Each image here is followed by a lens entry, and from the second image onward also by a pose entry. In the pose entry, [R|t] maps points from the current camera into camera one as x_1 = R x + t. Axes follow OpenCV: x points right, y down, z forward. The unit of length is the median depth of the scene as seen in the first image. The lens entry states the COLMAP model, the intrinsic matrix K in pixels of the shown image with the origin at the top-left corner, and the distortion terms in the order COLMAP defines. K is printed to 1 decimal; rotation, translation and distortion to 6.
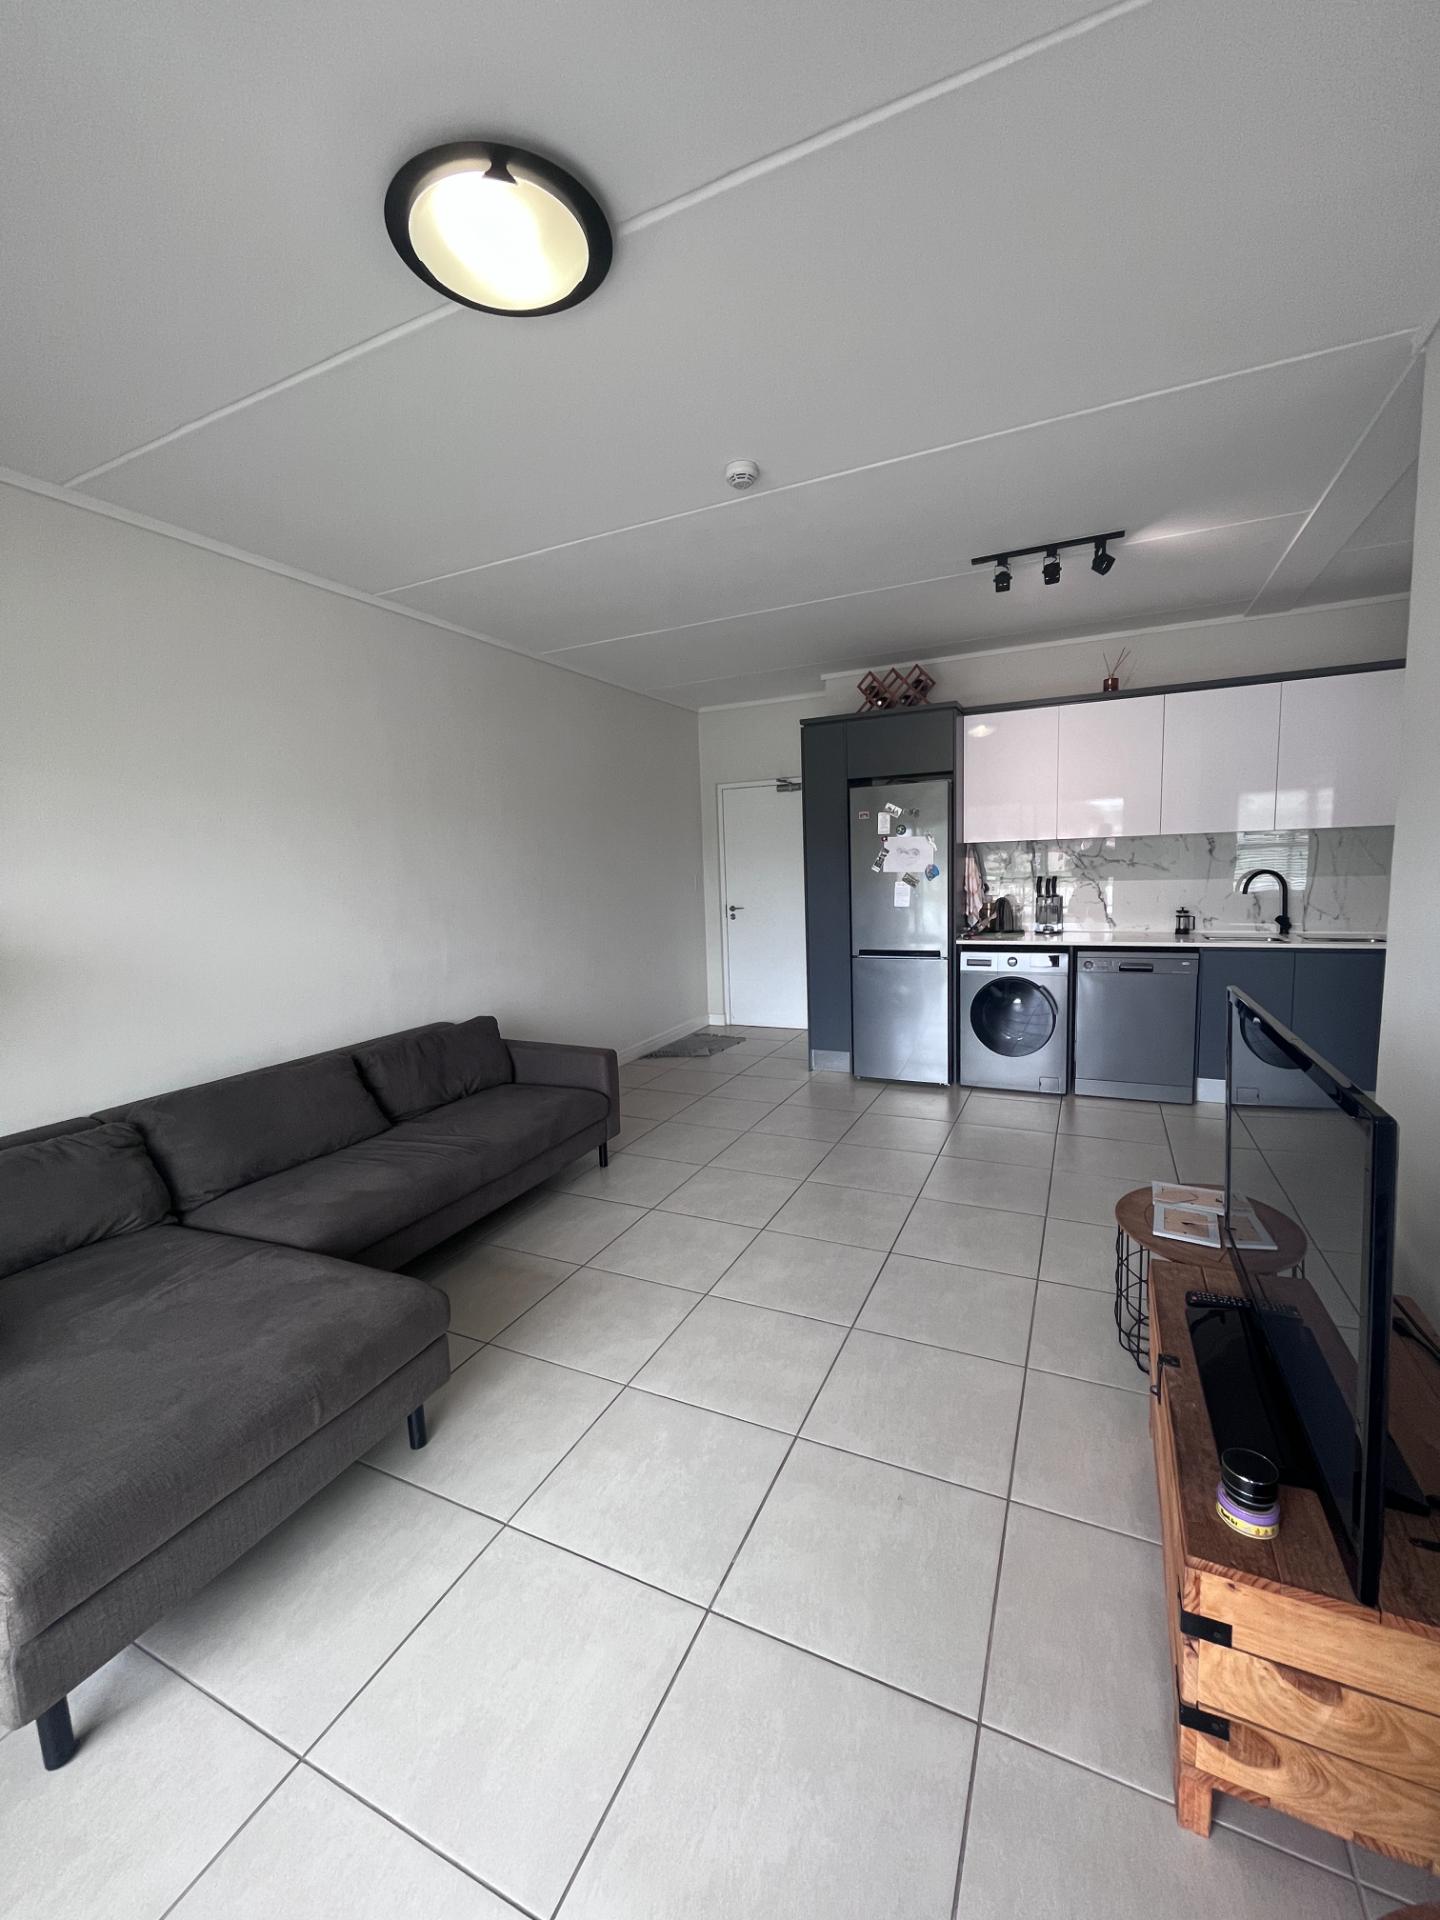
lens RADIAL K [[781.1, 0, 718.3], [0, 781.1, 957.3], [0, 0, 1]] dist [-0.001904, -0.000067]
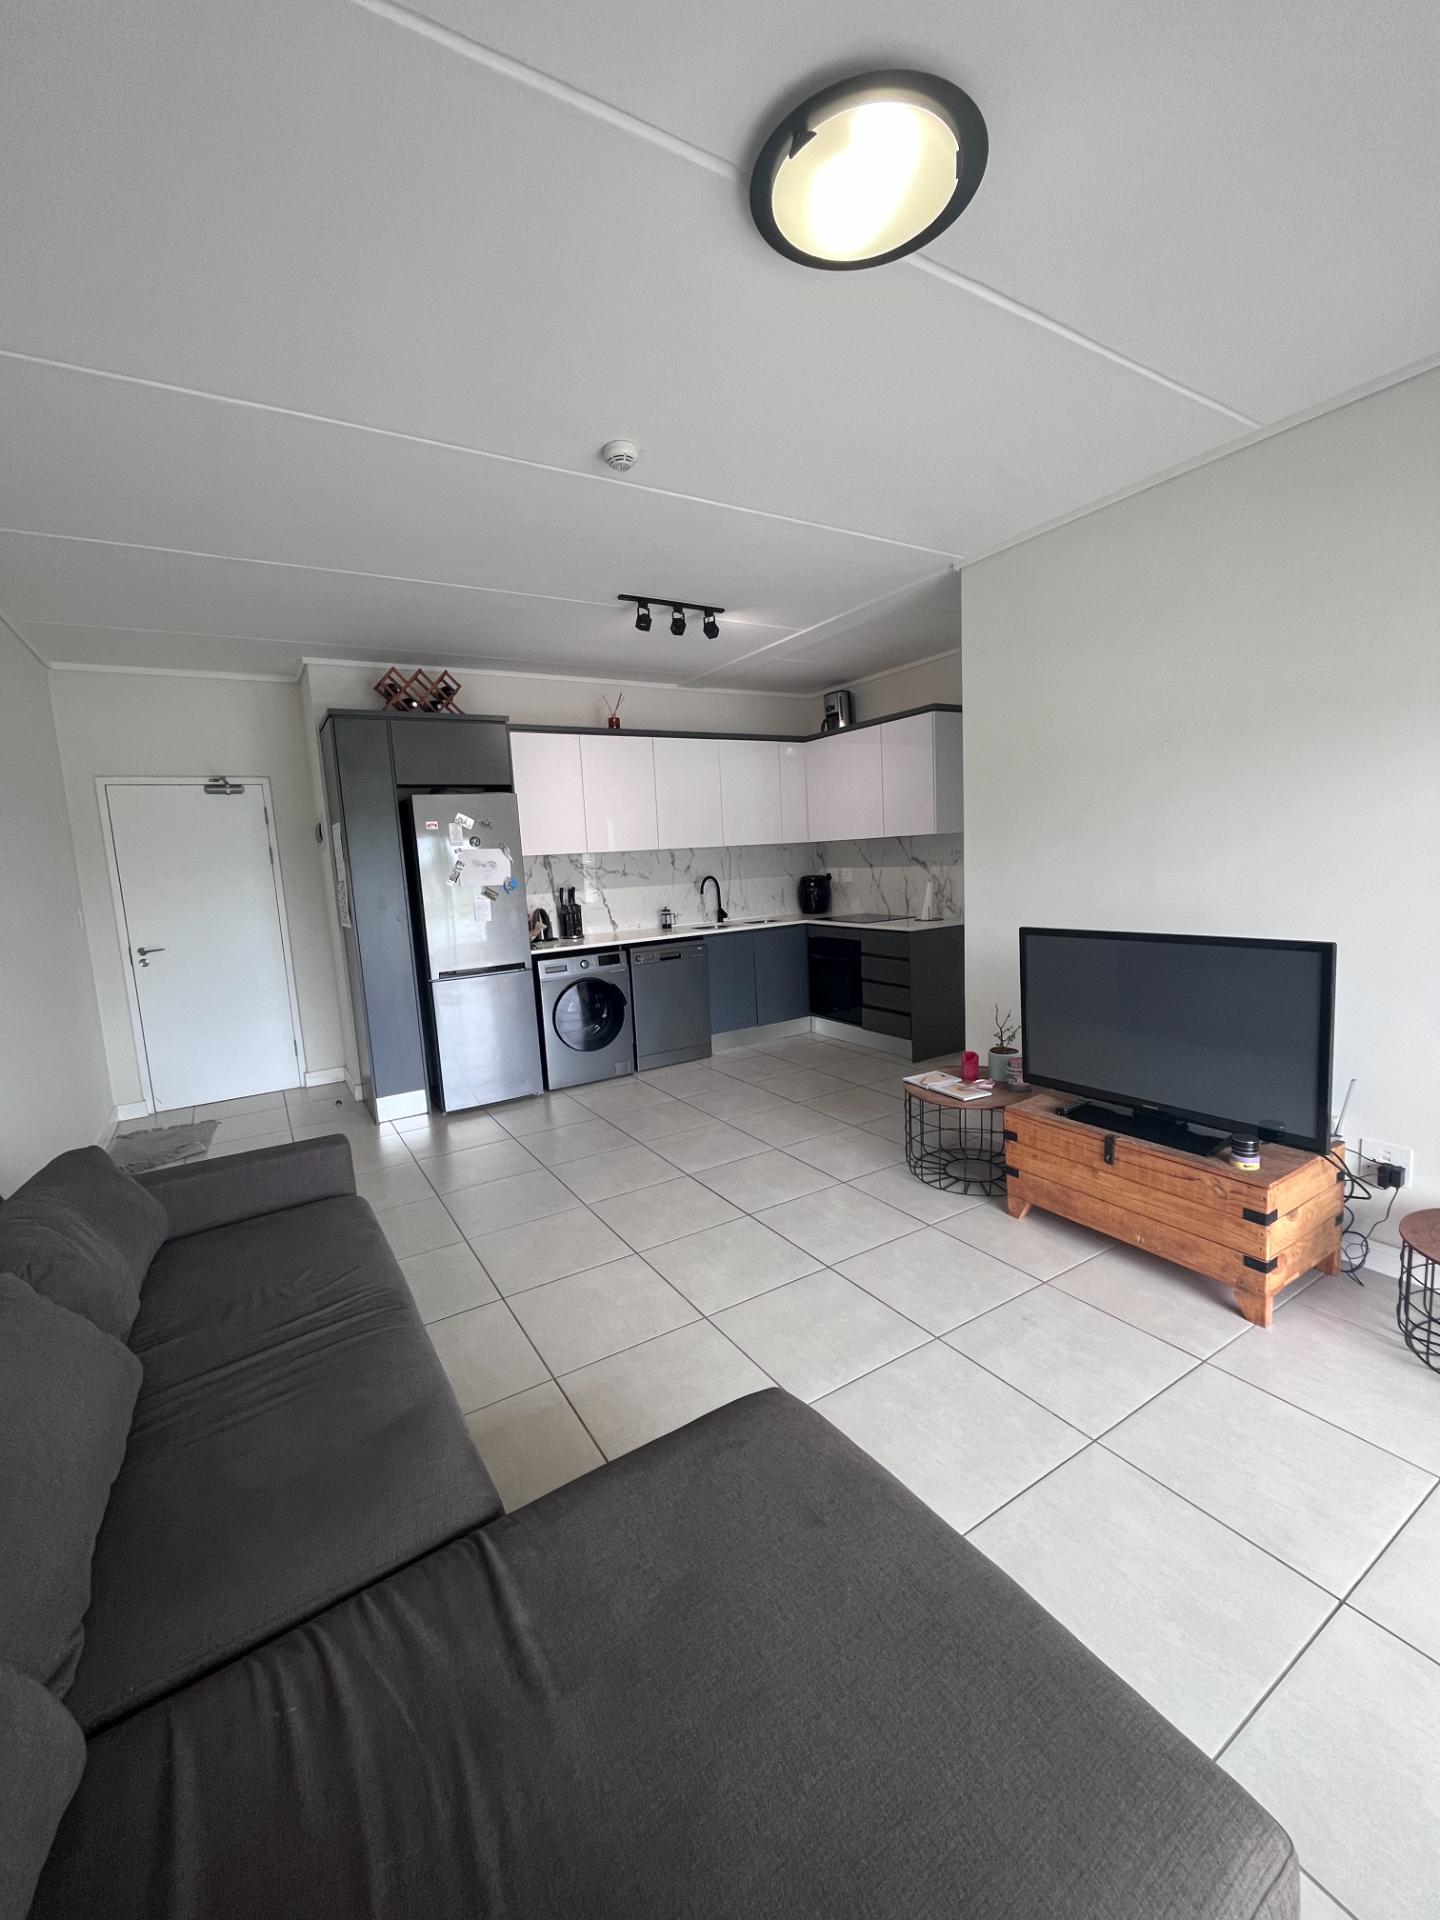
lens RADIAL K [[781.1, 0, 718.3], [0, 781.1, 957.3], [0, 0, 1]] dist [-0.001904, -0.000067]
pose [[0.542512, -0.102895, 0.833723, -0.416380], [0.133190, 0.990452, 0.035570, -0.017178], [-0.829422, 0.091746, 0.551036, 0.237236]]
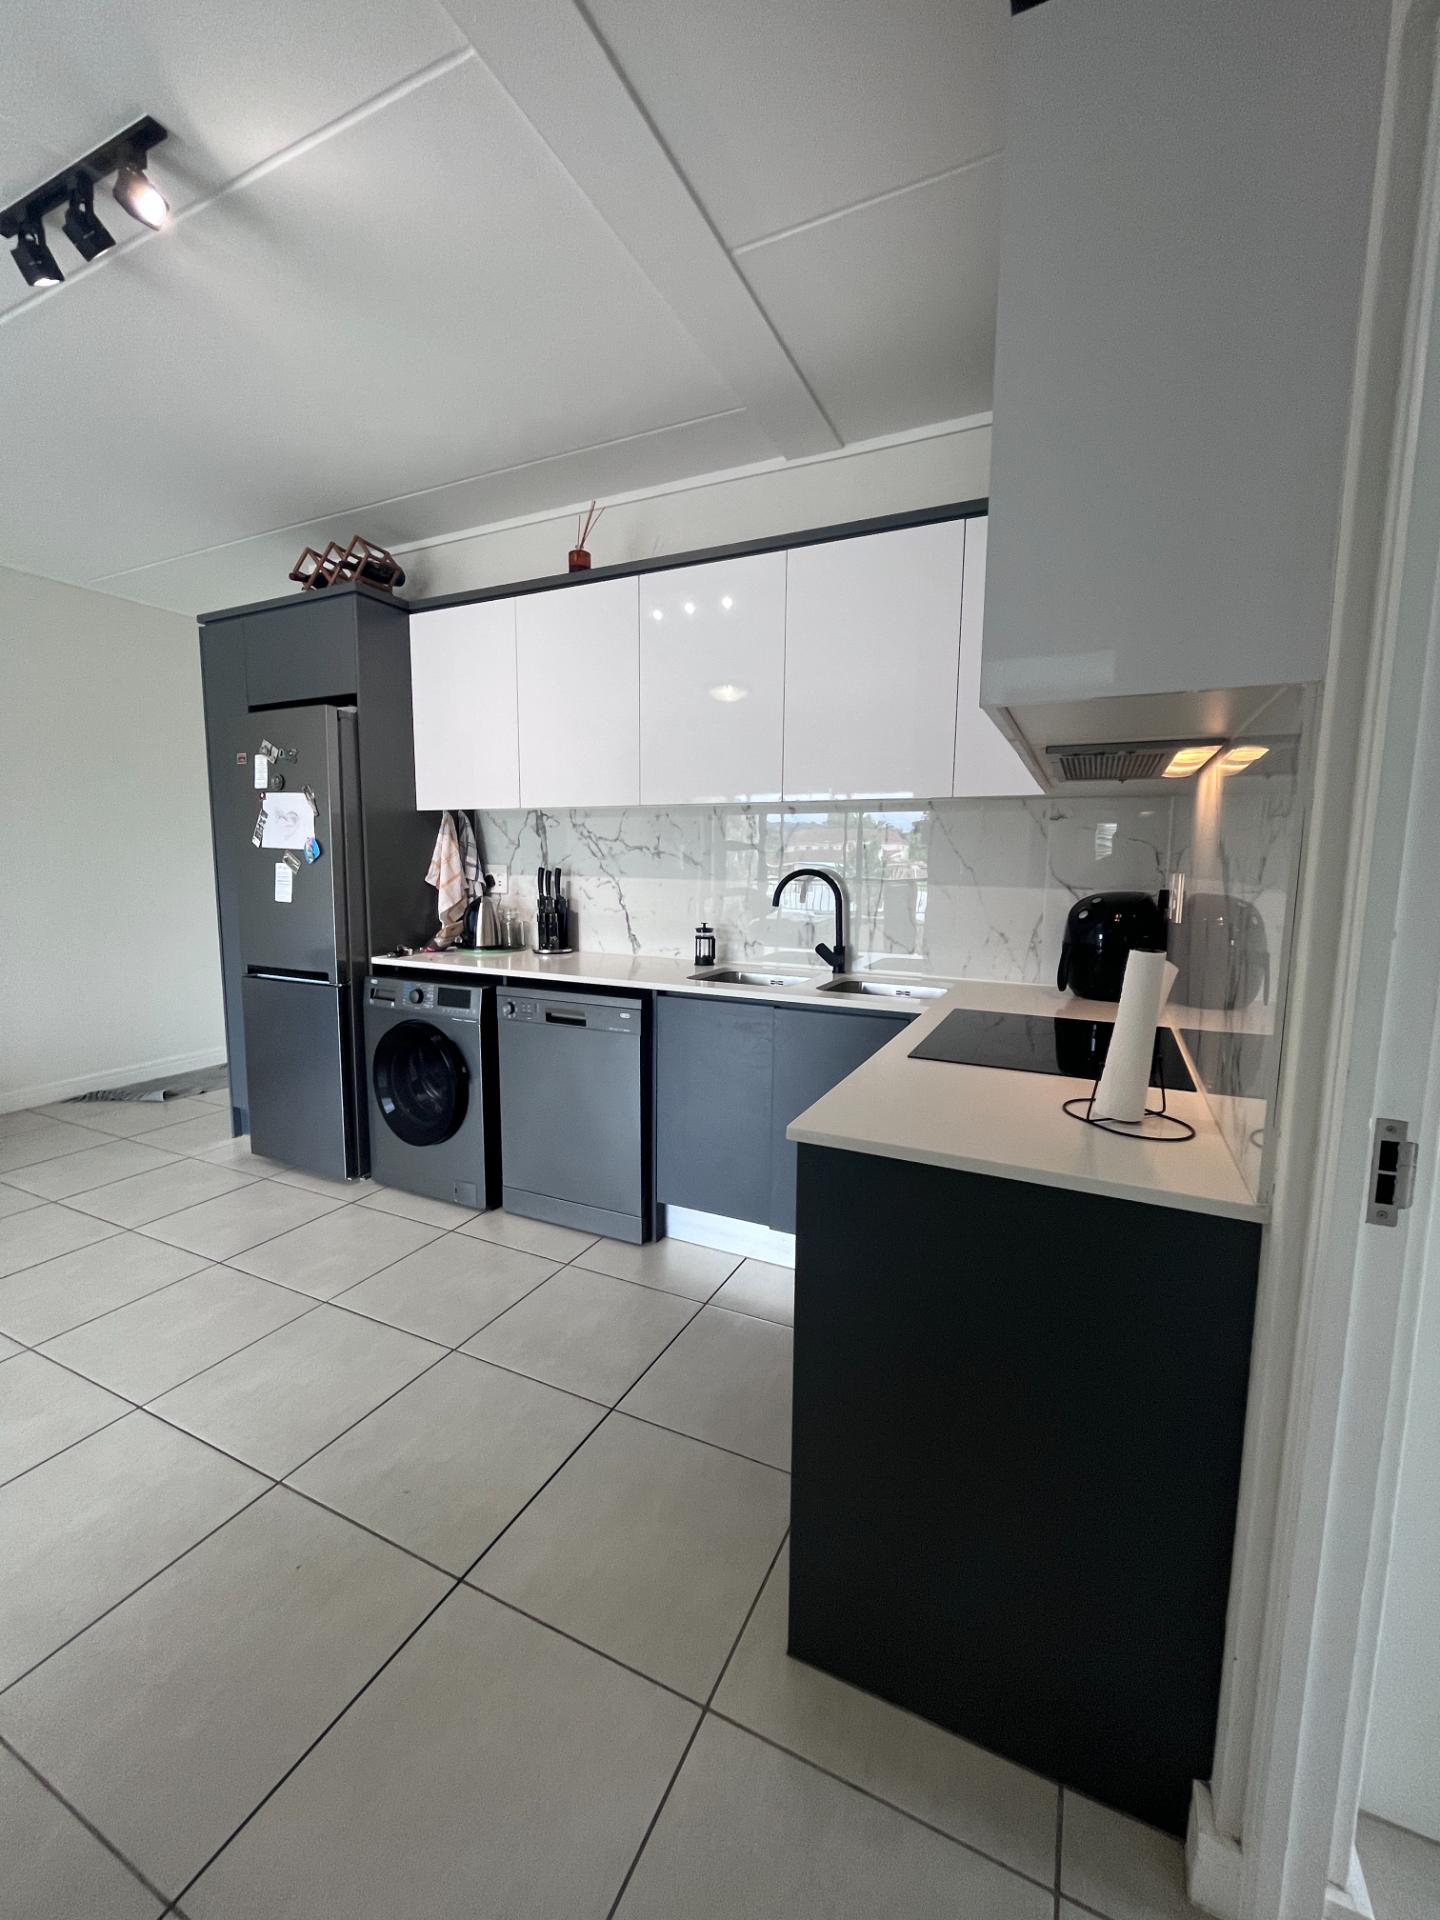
lens RADIAL K [[781.1, 0, 718.3], [0, 781.1, 957.3], [0, 0, 1]] dist [-0.001904, -0.000067]
pose [[0.998859, 0.047743, 0.000651, 0.600853], [-0.047743, 0.998860, -0.000132, -0.036256], [-0.000657, 0.000100, 1.000000, 0.356876]]
